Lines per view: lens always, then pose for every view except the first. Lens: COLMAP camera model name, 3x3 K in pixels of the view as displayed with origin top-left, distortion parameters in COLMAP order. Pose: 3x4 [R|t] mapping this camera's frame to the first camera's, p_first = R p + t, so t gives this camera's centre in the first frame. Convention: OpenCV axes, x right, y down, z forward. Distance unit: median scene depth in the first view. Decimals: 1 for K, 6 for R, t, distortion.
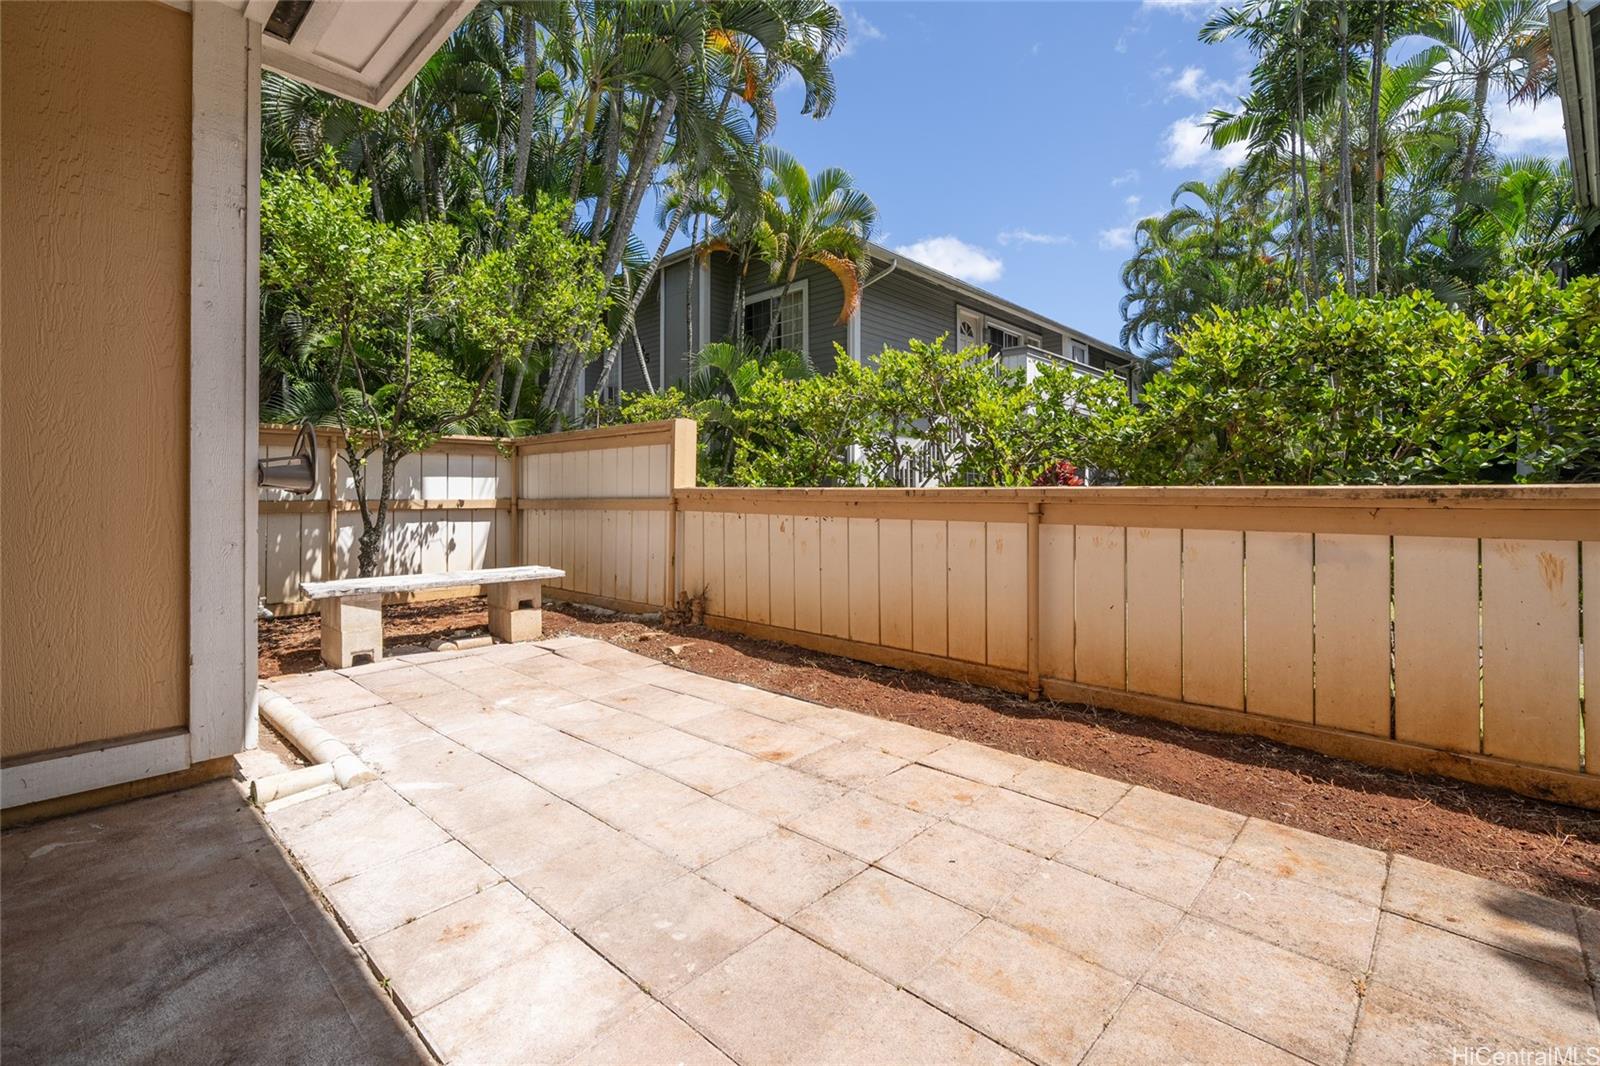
lens RADIAL K [[710.4, 0, 800.0], [0, 710.4, 533.0], [0, 0, 1]] dist [0.001114, -0.000081]
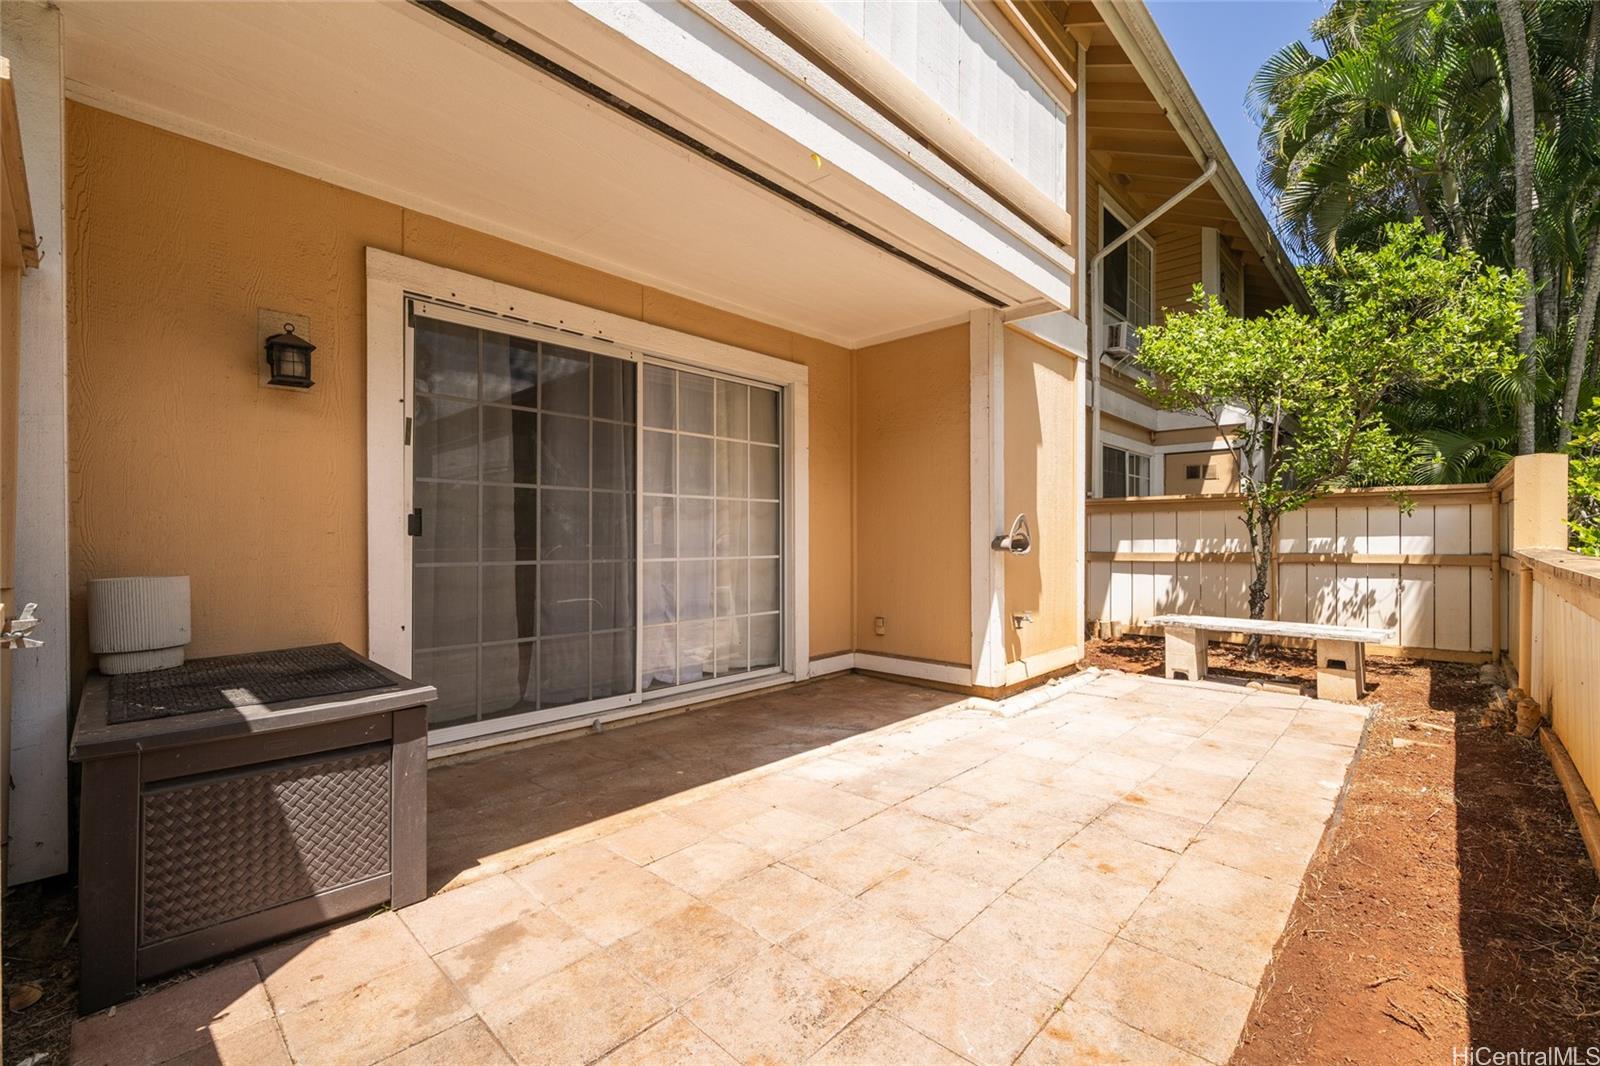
lens RADIAL K [[685.3, 0, 801.6], [0, 685.3, 538.5], [0, 0, 1]] dist [0.000284, -0.000099]
pose [[-0.014544, 0.001864, -0.999892, 1.212631], [-0.049500, 0.998771, 0.002582, -0.084480], [0.998668, 0.049532, -0.014434, 0.542835]]
